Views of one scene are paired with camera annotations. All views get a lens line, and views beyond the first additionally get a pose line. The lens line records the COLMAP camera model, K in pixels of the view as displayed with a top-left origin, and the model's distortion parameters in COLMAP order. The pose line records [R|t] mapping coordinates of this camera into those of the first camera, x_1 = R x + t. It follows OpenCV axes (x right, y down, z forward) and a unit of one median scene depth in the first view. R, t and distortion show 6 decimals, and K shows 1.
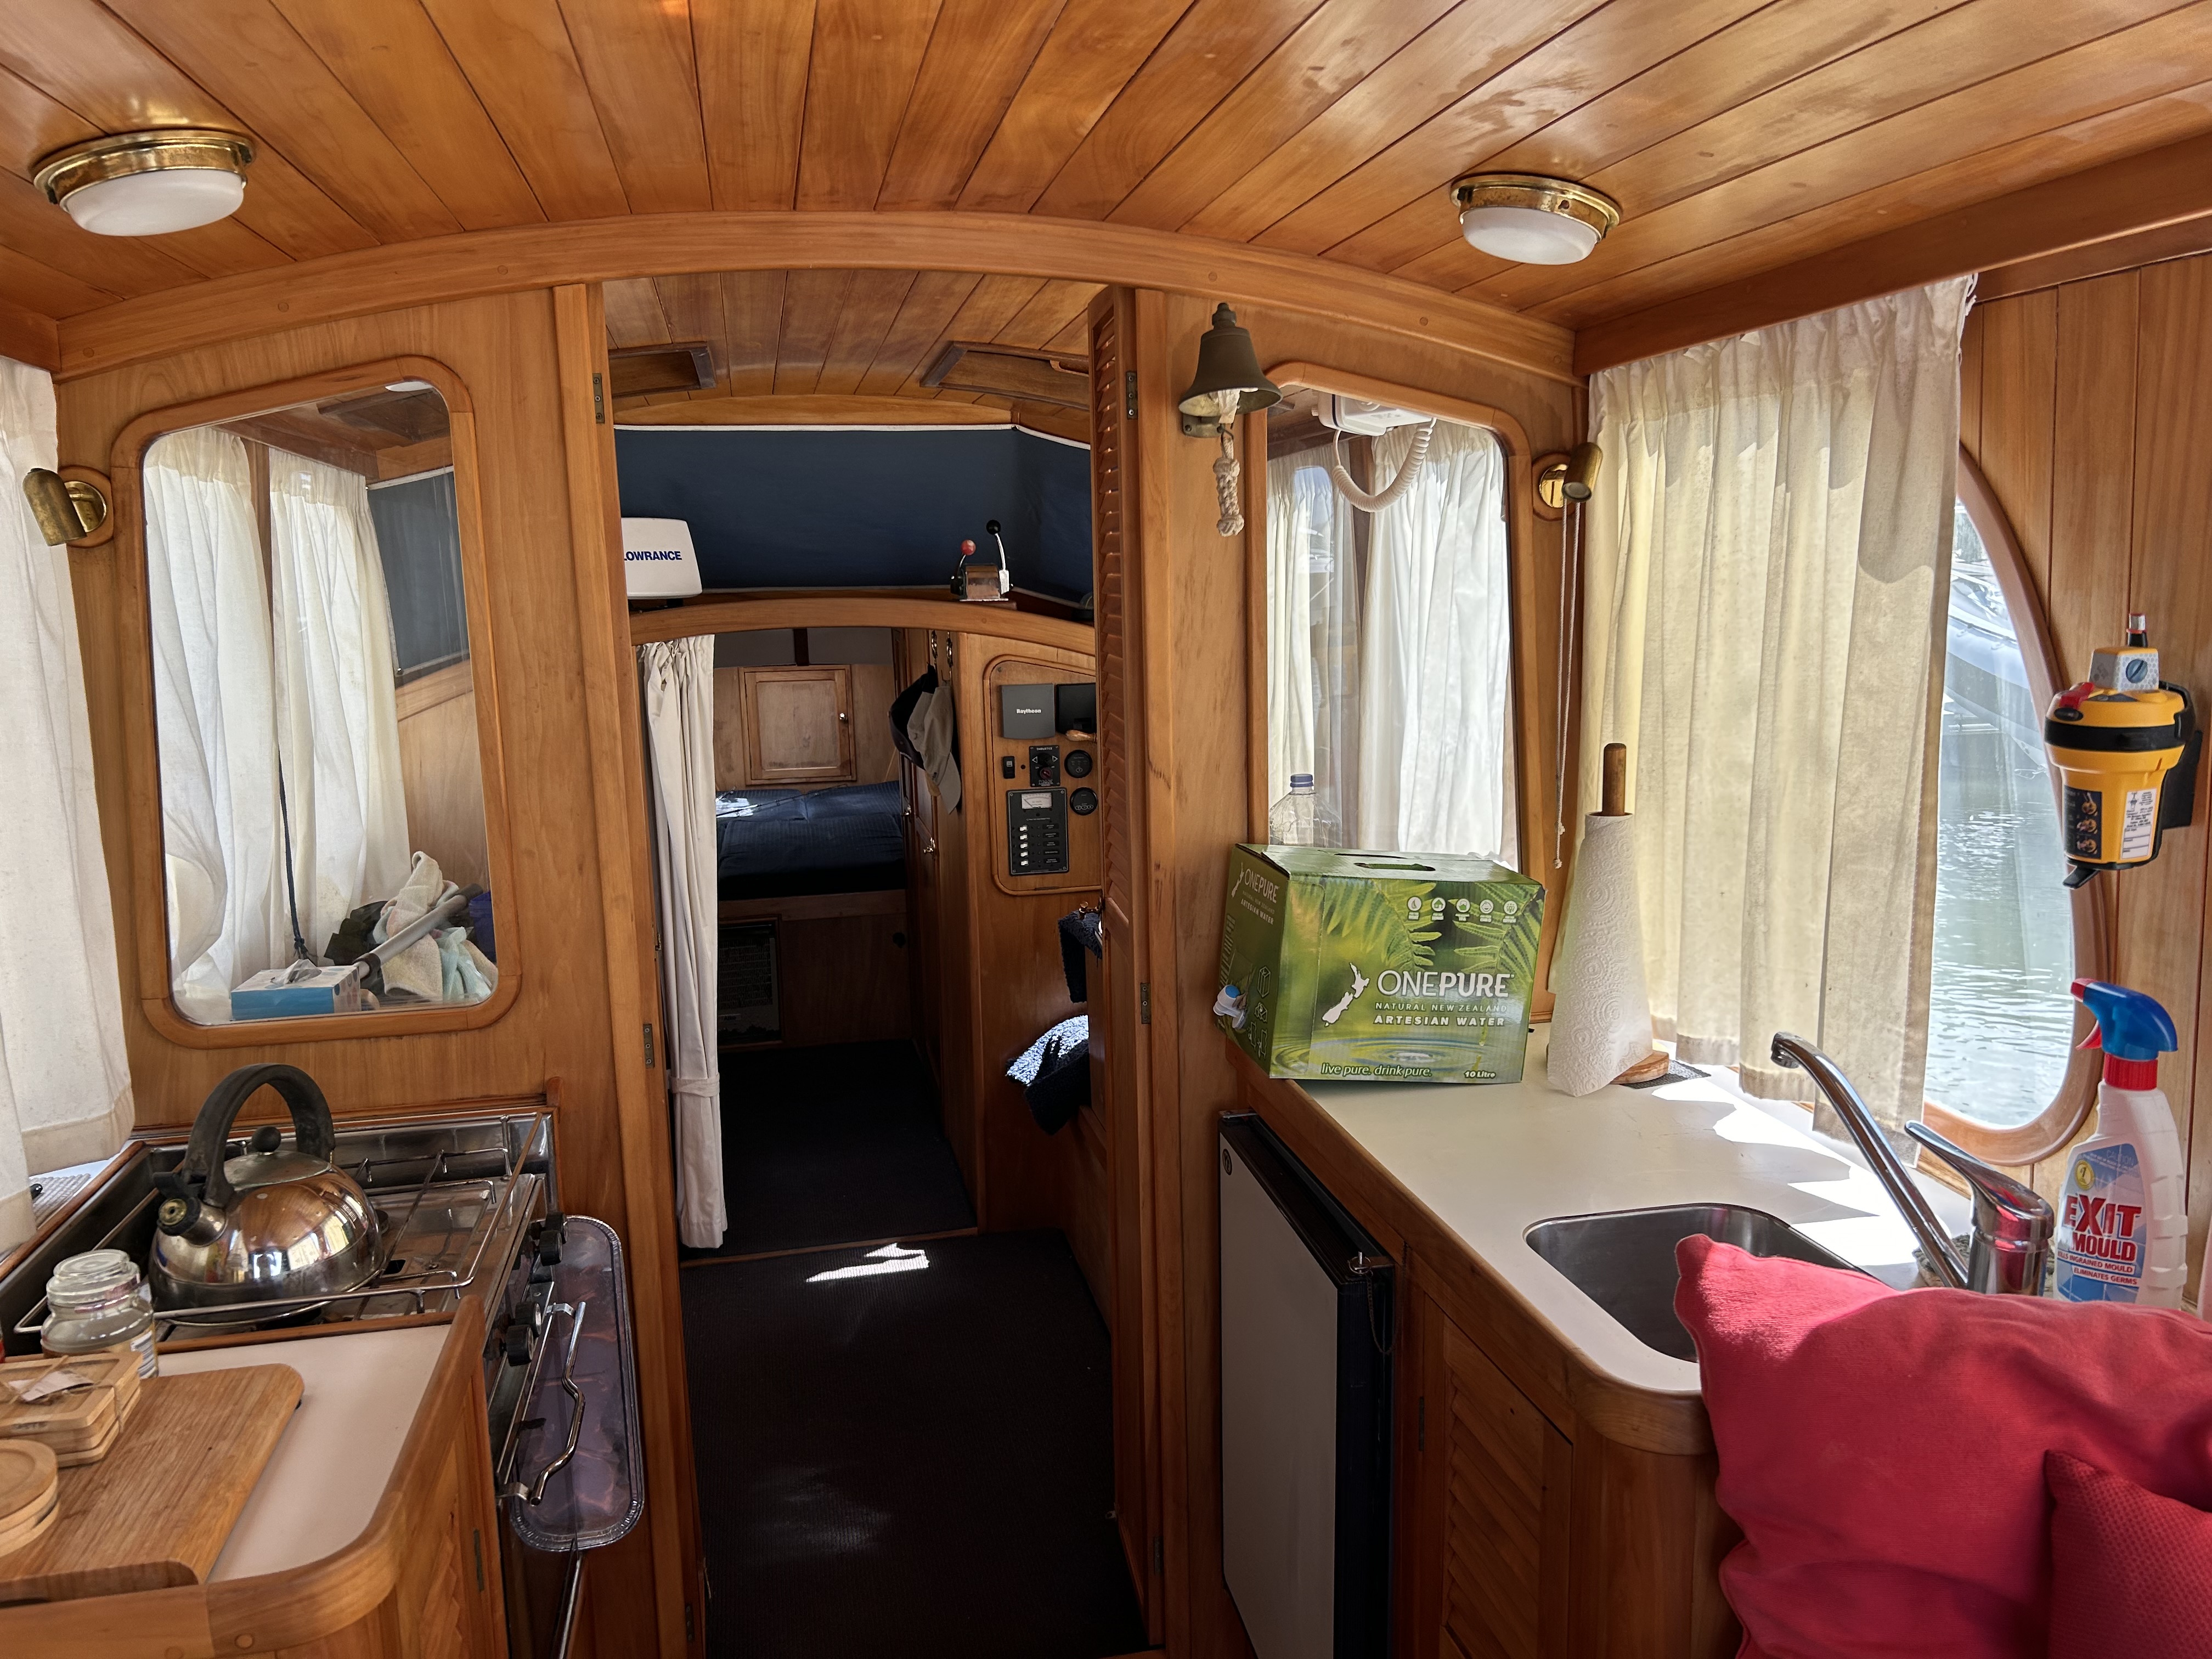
lens RADIAL K [[1645.0, 0, 1106.0], [0, 1645.0, 829.5], [0, 0, 1]] dist [0.113971, -0.309069]
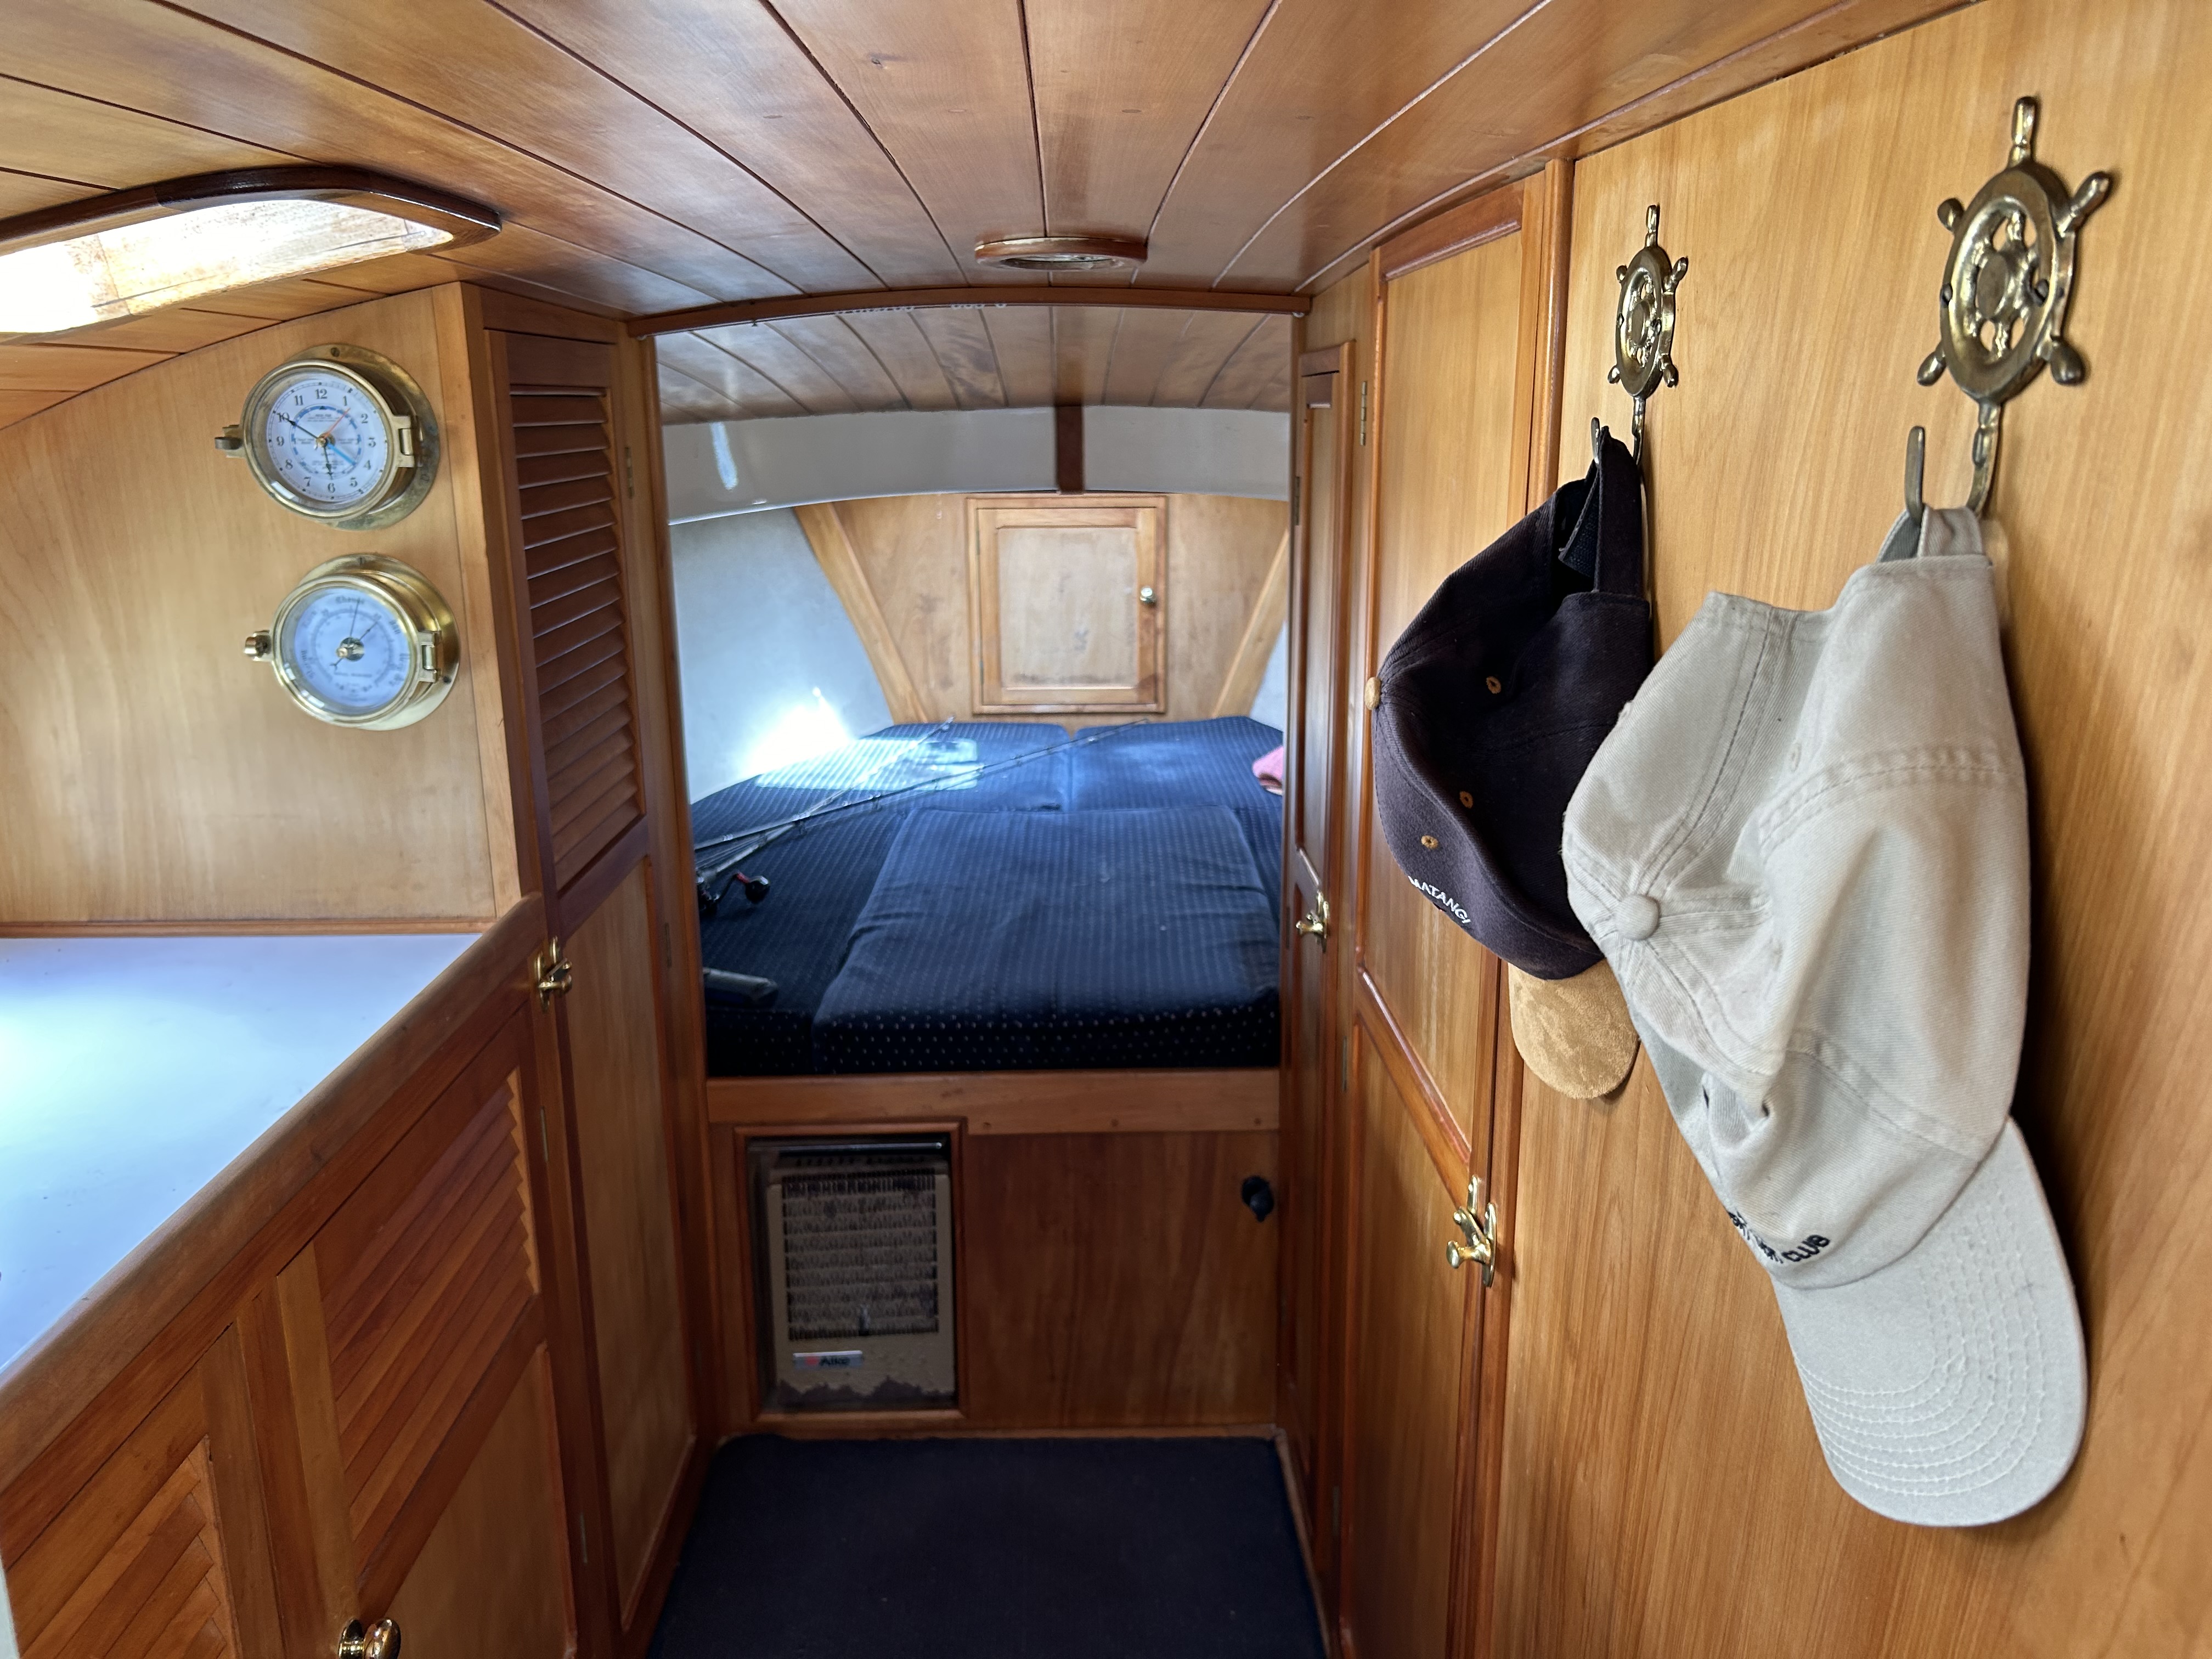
lens RADIAL K [[1724.1, 0, 1083.3], [0, 1724.1, 861.5], [0, 0, 1]] dist [0.035904, -0.094080]
pose [[0.980459, 0.065183, -0.185610, -0.141792], [-0.047146, 0.993871, 0.099988, -0.076942], [0.190990, -0.089284, 0.977523, 0.890138]]
